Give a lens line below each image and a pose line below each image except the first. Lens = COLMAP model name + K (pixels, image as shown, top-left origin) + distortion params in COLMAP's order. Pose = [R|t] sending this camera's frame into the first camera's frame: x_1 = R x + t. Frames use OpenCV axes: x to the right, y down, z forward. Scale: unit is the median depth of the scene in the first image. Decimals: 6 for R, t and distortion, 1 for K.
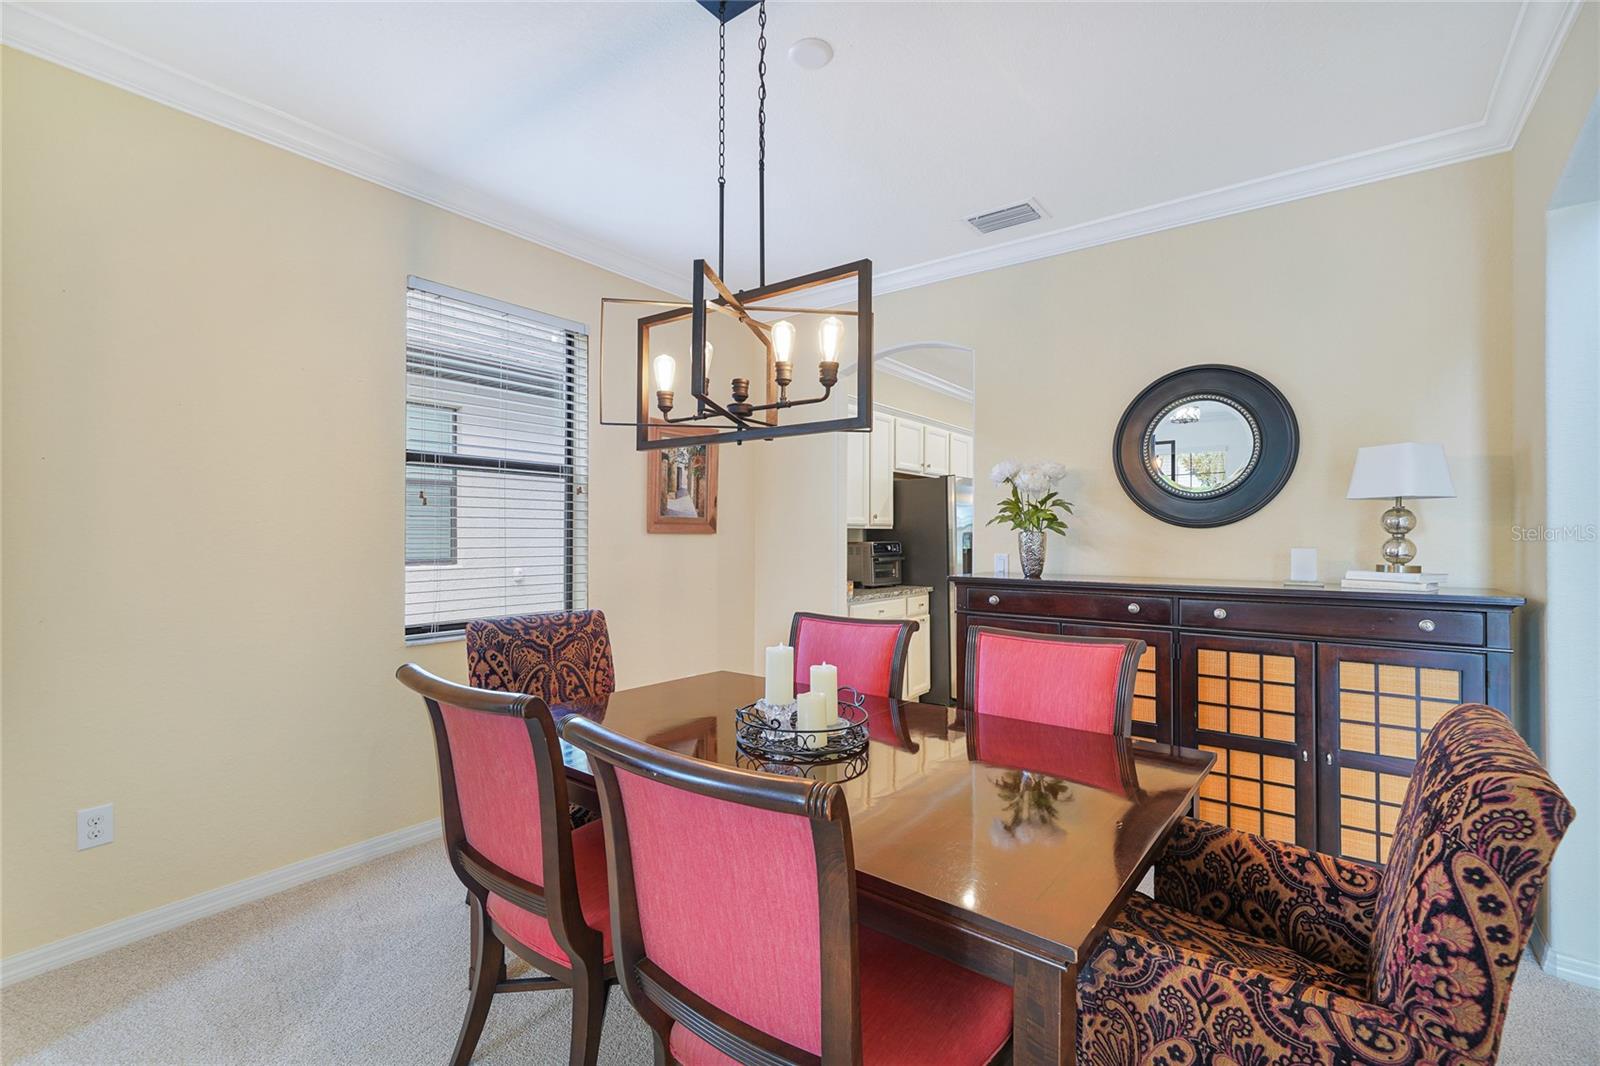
lens RADIAL K [[711.6, 0, 806.9], [0, 711.6, 532.4], [0, 0, 1]] dist [0.003861, 0.001637]
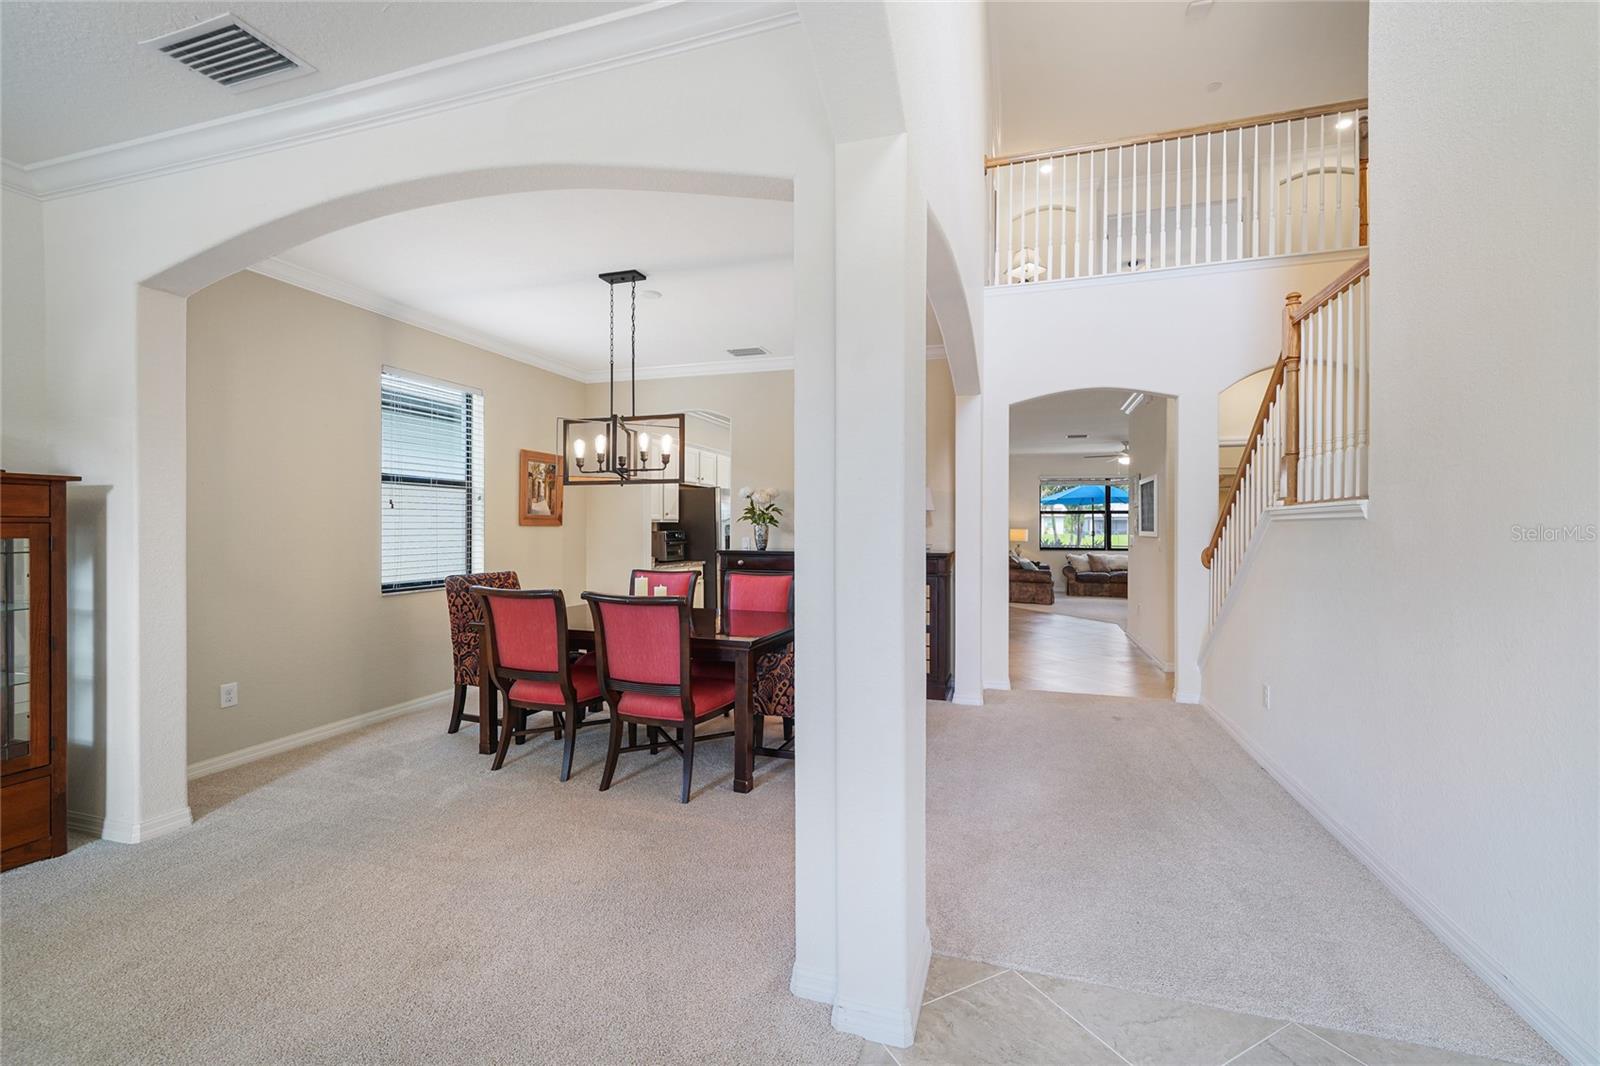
lens RADIAL K [[656.7, 0, 802.5], [0, 656.7, 535.2], [0, 0, 1]] dist [-0.002043, 0.000122]
pose [[0.946772, -0.003736, 0.321883, -0.122056], [-0.002062, 0.999842, 0.017670, -0.005165], [-0.321898, -0.017393, 0.946615, -0.608792]]
